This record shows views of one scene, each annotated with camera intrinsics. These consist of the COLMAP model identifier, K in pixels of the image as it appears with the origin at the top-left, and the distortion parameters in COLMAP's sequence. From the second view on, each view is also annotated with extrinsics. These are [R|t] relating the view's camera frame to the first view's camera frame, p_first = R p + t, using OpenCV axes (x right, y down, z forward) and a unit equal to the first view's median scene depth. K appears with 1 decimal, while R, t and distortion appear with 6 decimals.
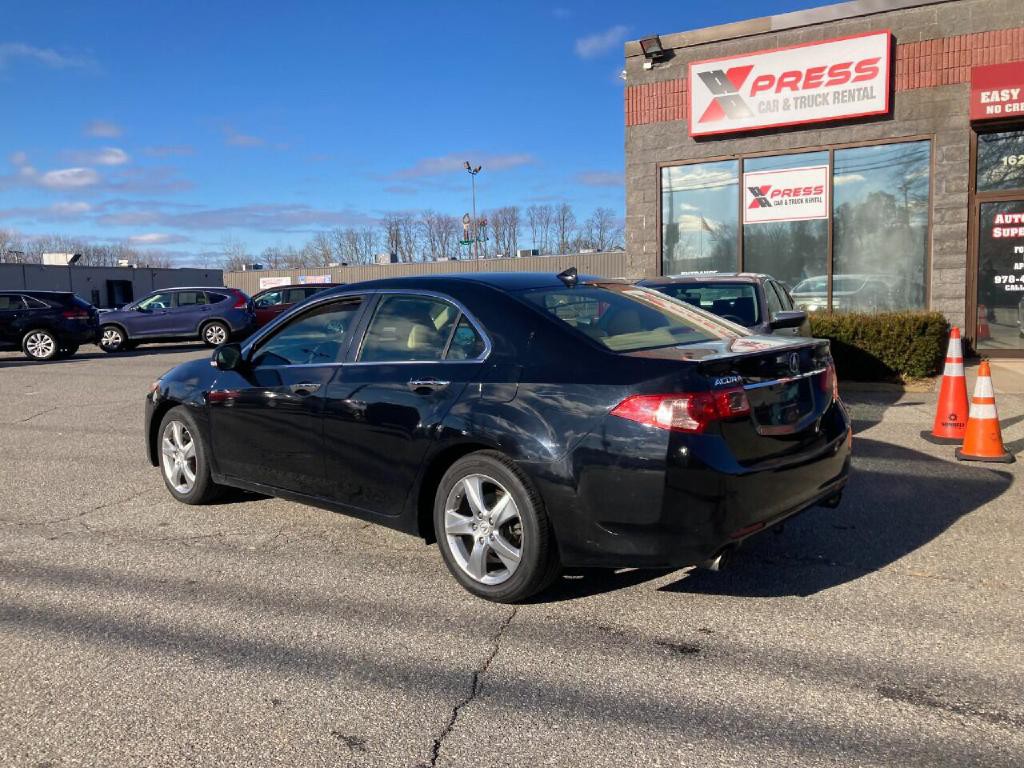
lens RADIAL K [[846.8, 0, 489.2], [0, 846.8, 376.0], [0, 0, 1]] dist [0.025083, -0.011563]
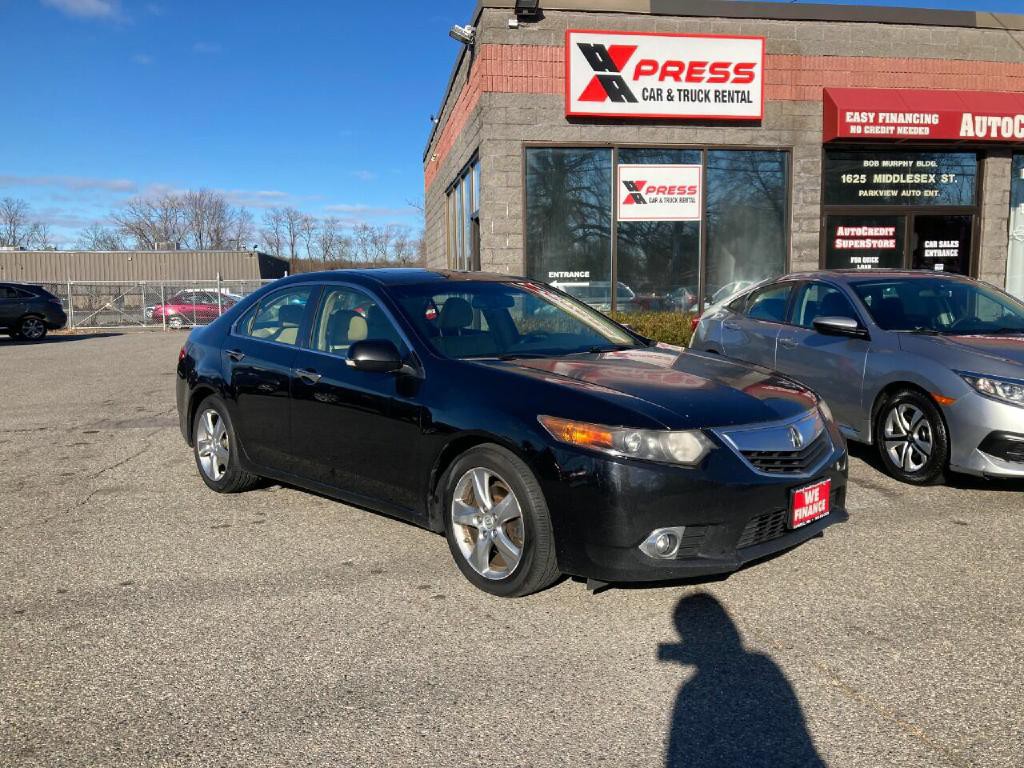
lens RADIAL K [[846.8, 0, 510.9], [0, 846.8, 386.6], [0, 0, 1]] dist [0.025083, -0.011563]
pose [[0.776909, -0.051702, 0.627486, -0.386418], [0.050798, 0.998521, 0.019380, -0.025154], [-0.627560, 0.016818, 0.778387, 0.381220]]
